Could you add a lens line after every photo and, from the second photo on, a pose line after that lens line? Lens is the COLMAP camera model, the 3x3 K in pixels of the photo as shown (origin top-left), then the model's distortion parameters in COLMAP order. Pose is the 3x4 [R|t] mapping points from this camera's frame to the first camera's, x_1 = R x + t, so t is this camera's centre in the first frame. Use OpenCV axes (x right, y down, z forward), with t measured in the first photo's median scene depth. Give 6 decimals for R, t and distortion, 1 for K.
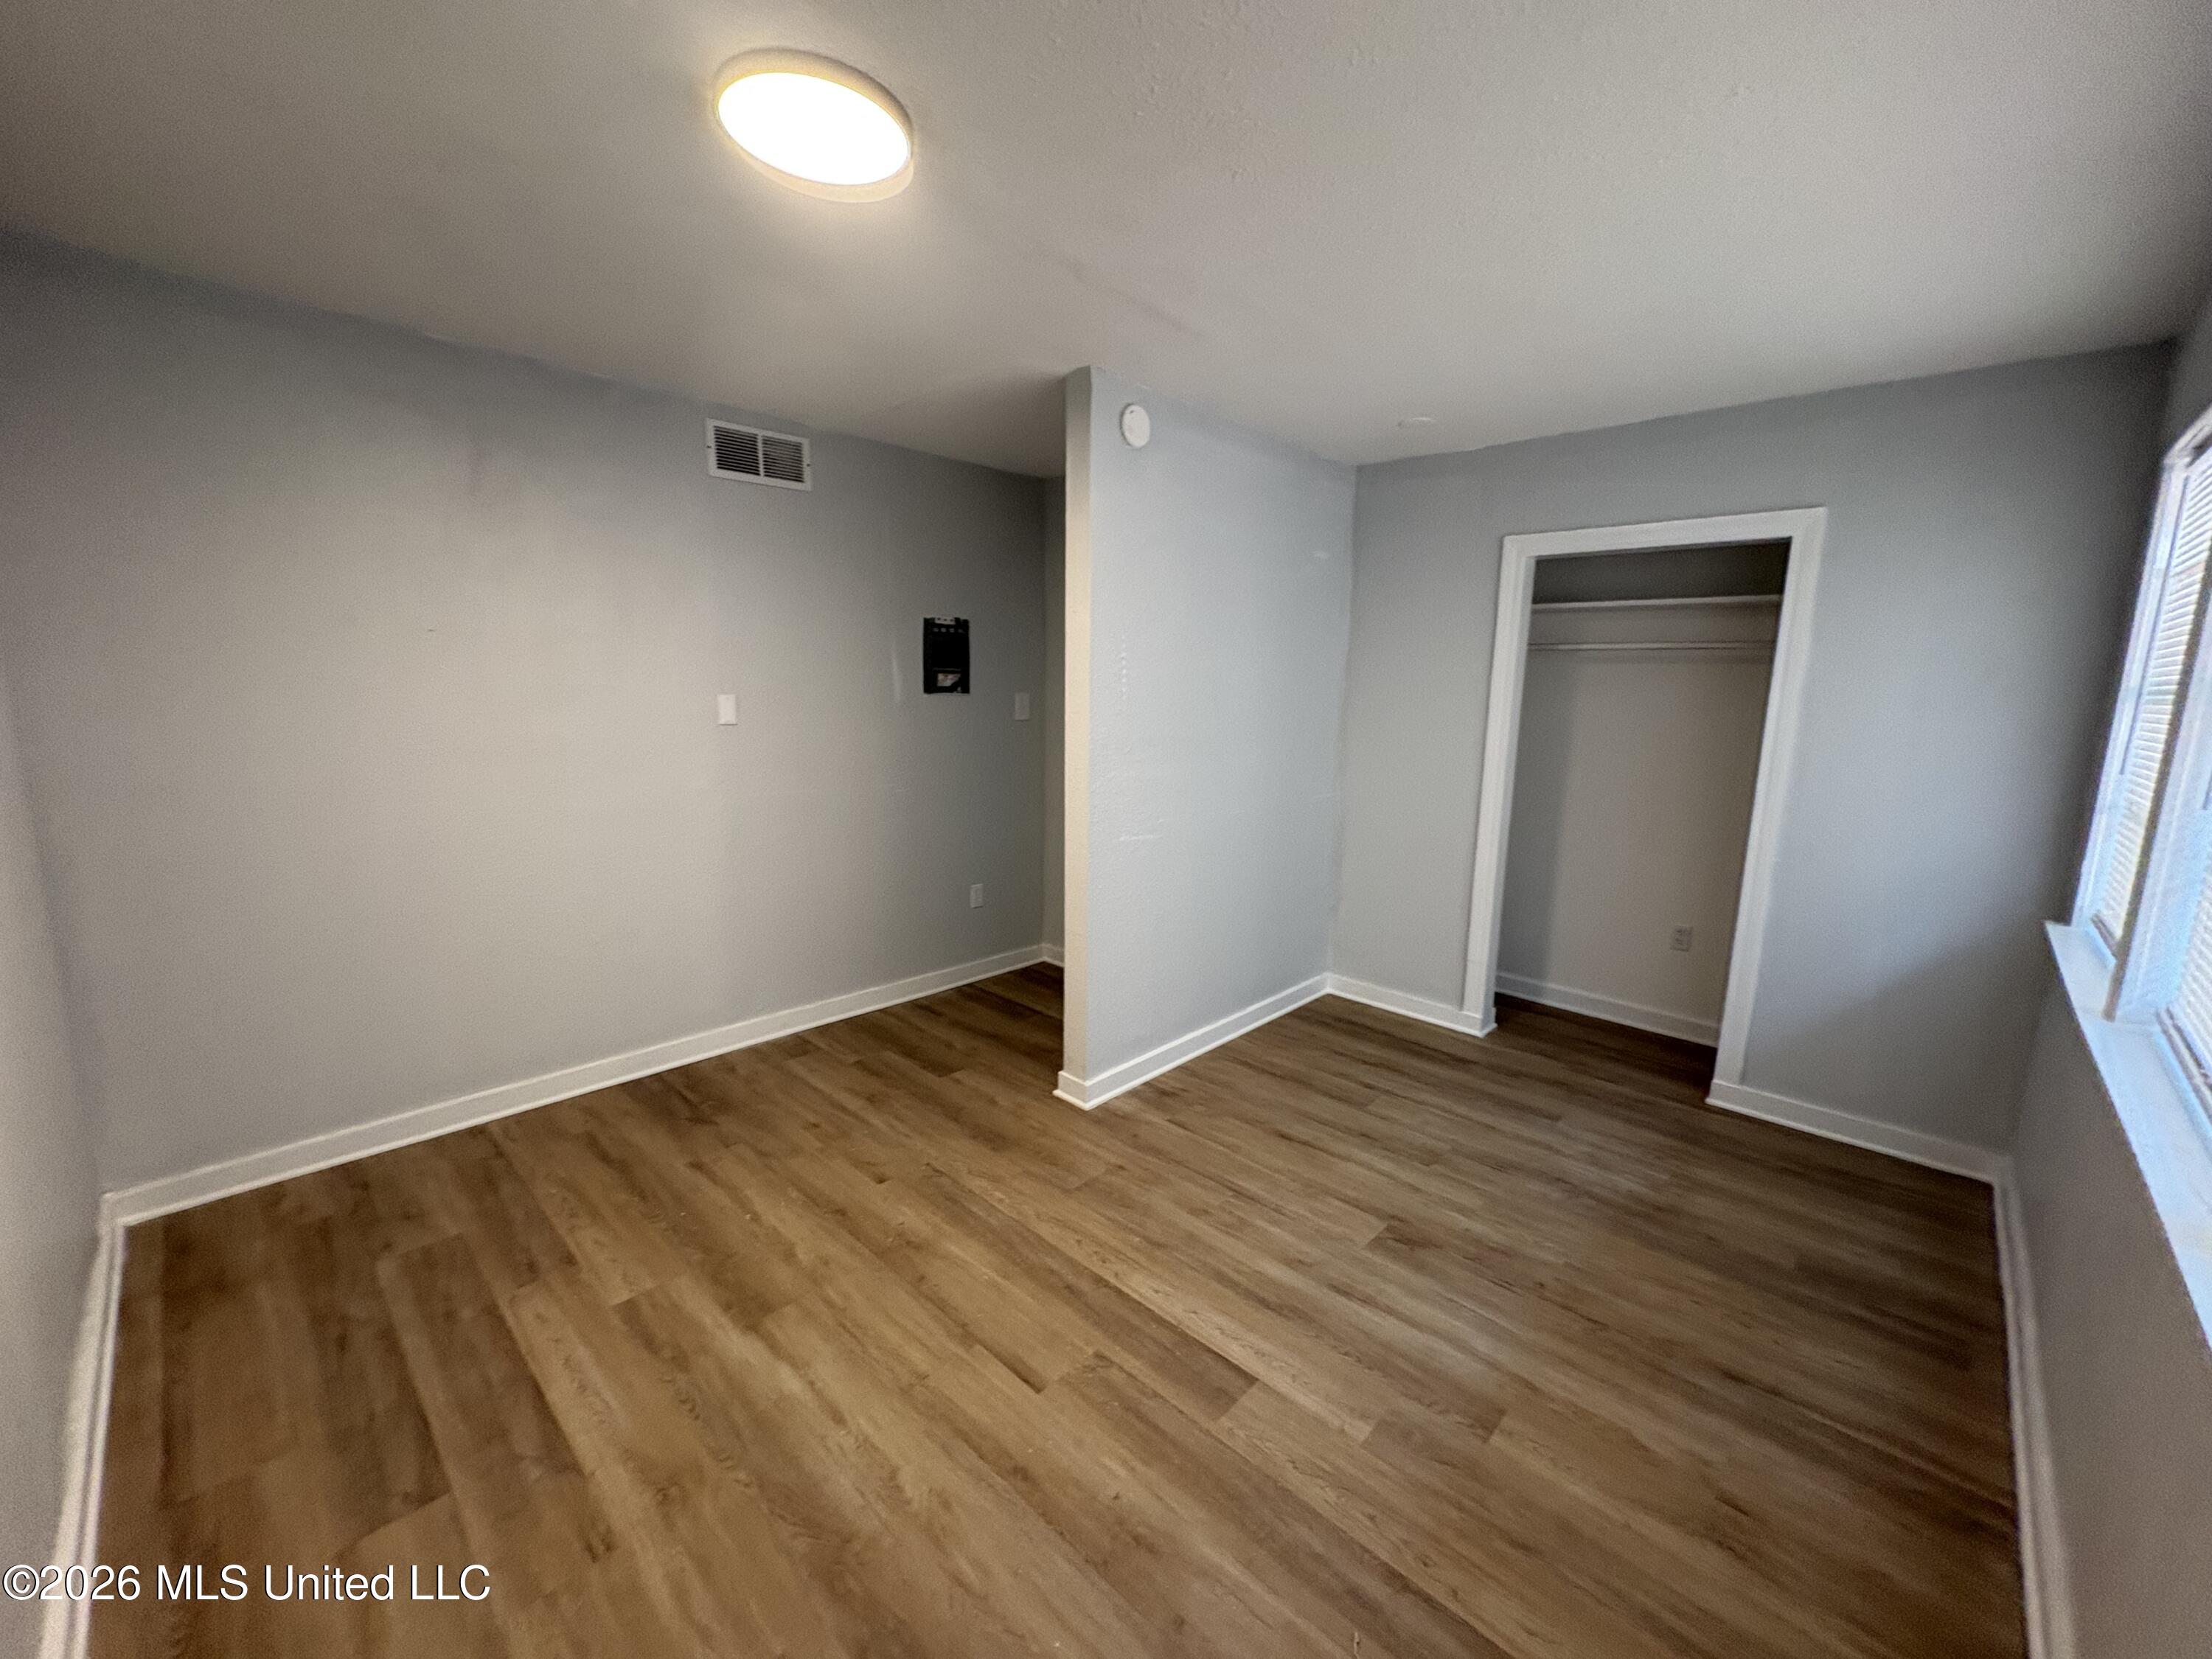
lens RADIAL K [[880.2, 0, 1110.1], [0, 880.2, 831.1], [0, 0, 1]] dist [0.001156, -0.000193]
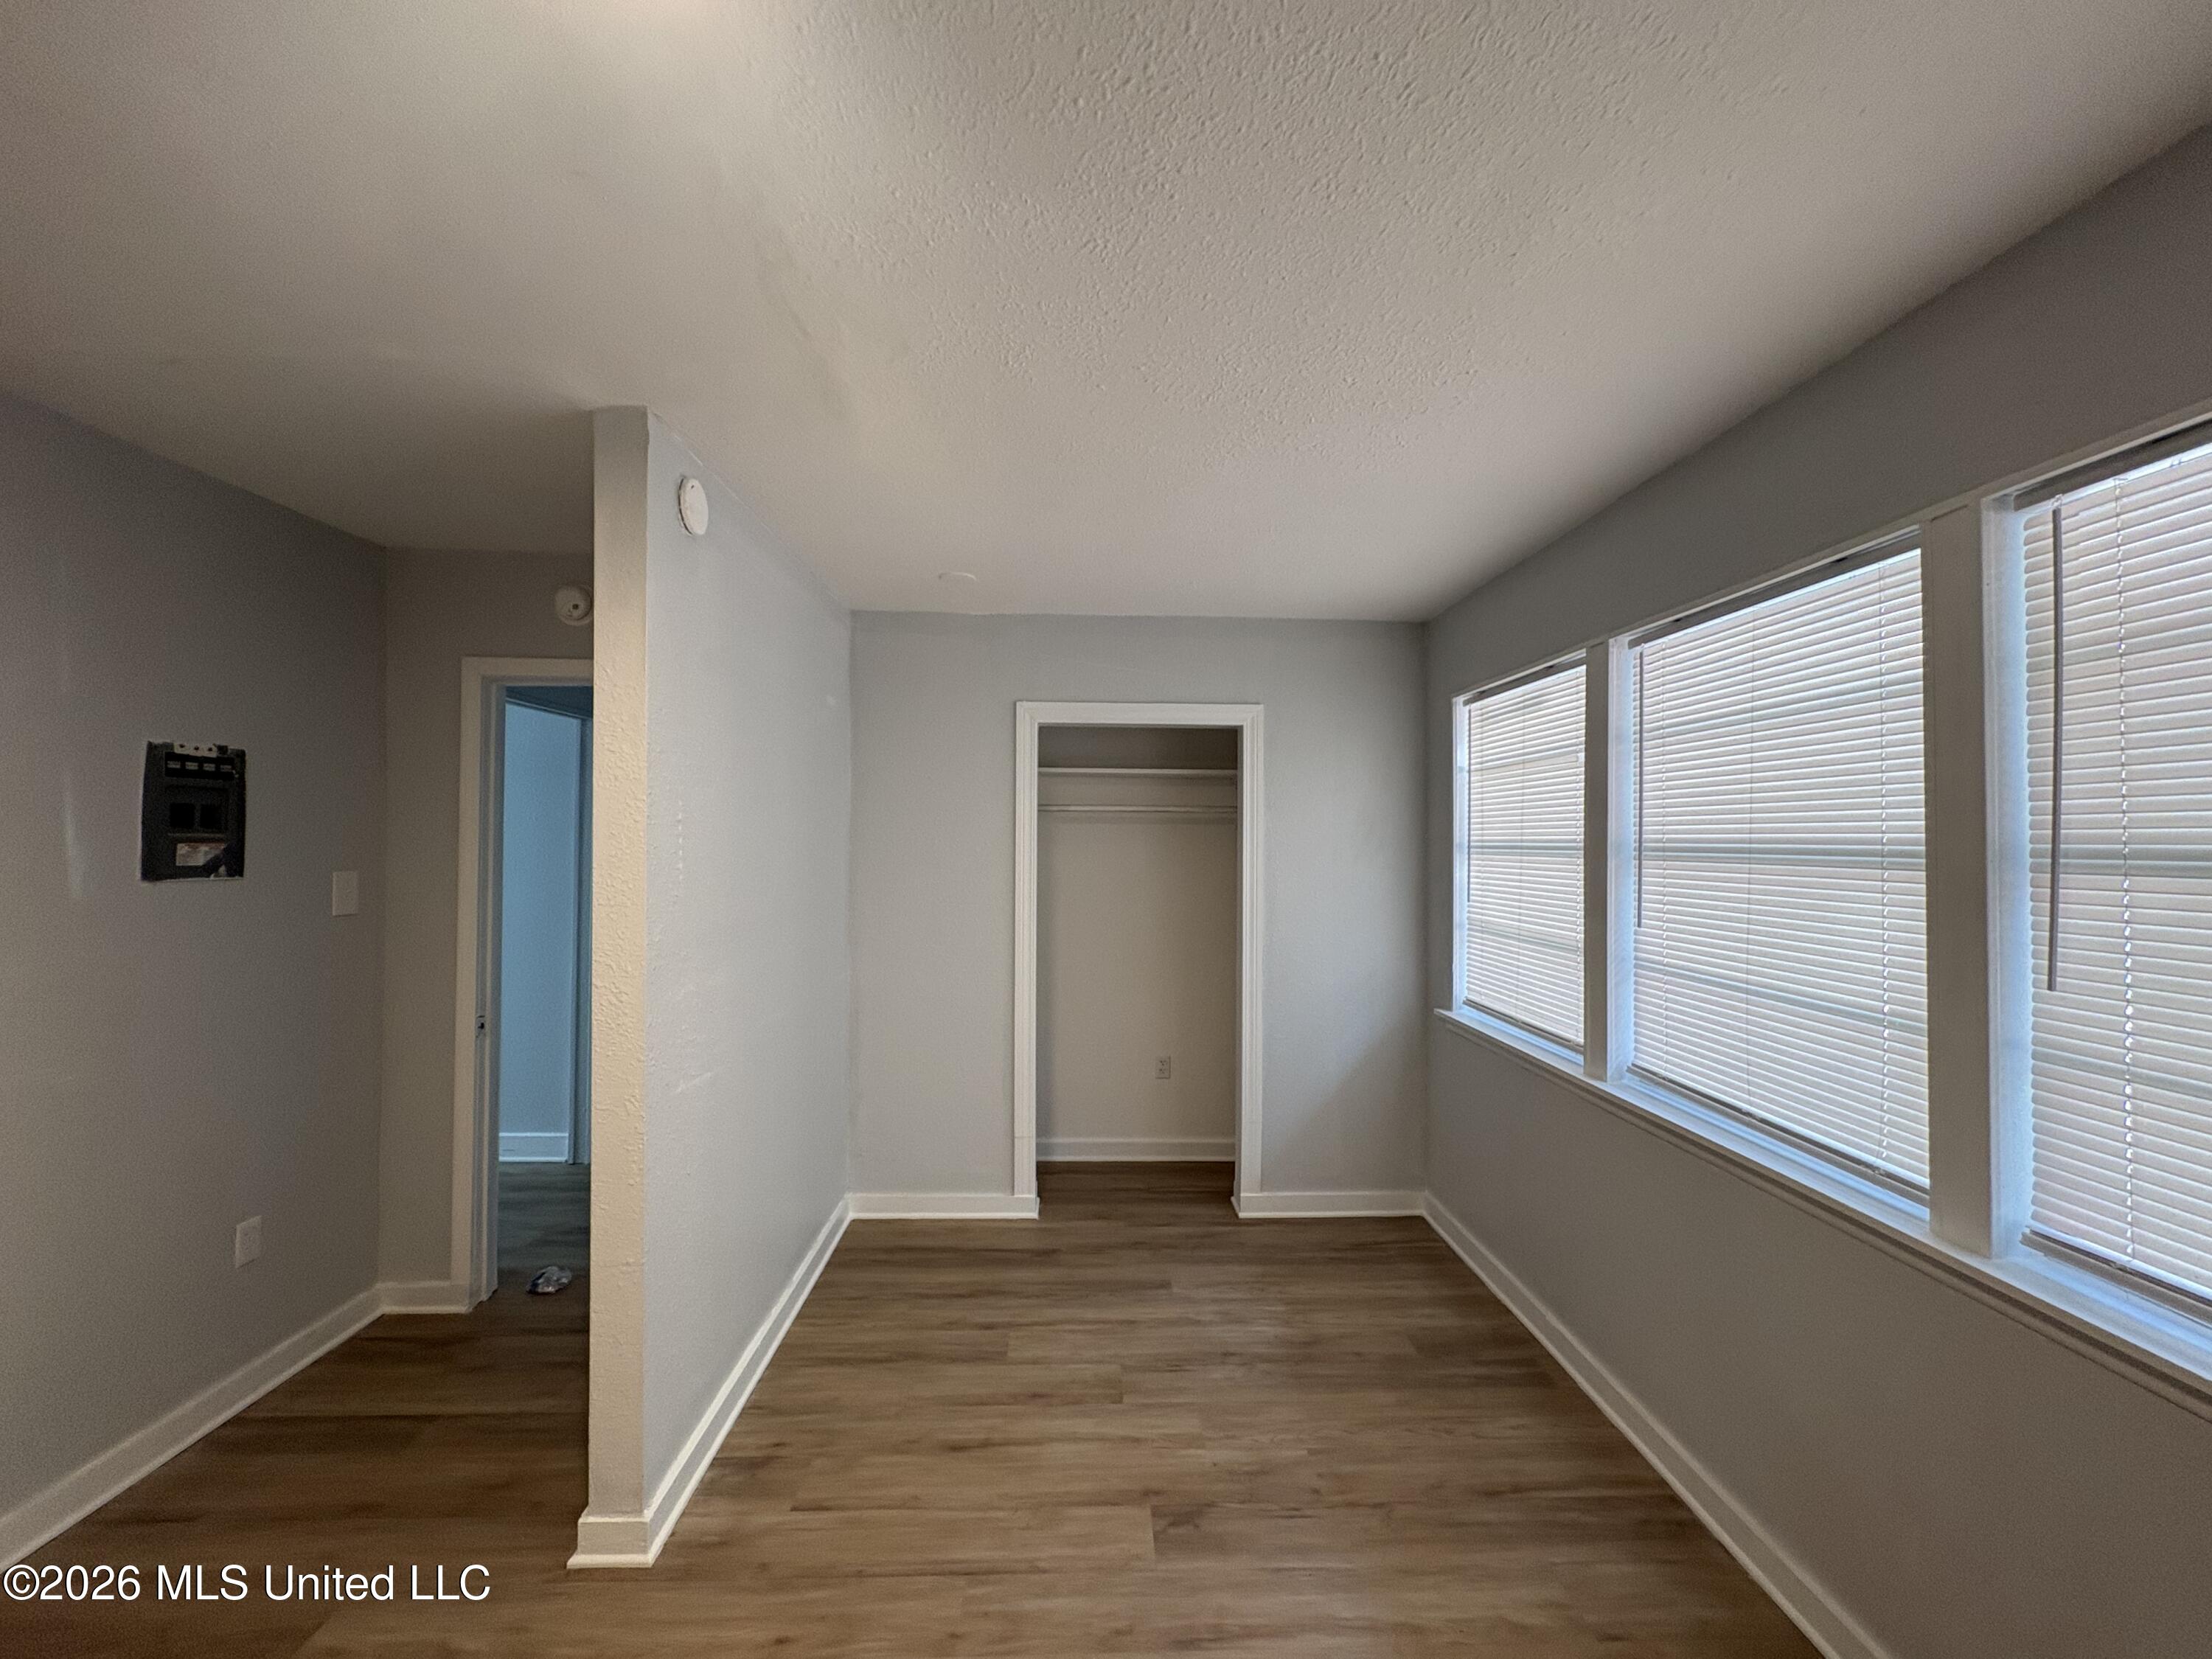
lens RADIAL K [[880.2, 0, 1108.8], [0, 880.2, 824.4], [0, 0, 1]] dist [0.001156, -0.000193]
pose [[0.704685, -0.002269, 0.709516, -0.224865], [0.129885, 0.983509, -0.125855, -0.059399], [-0.697530, 0.180843, 0.693359, 0.274200]]
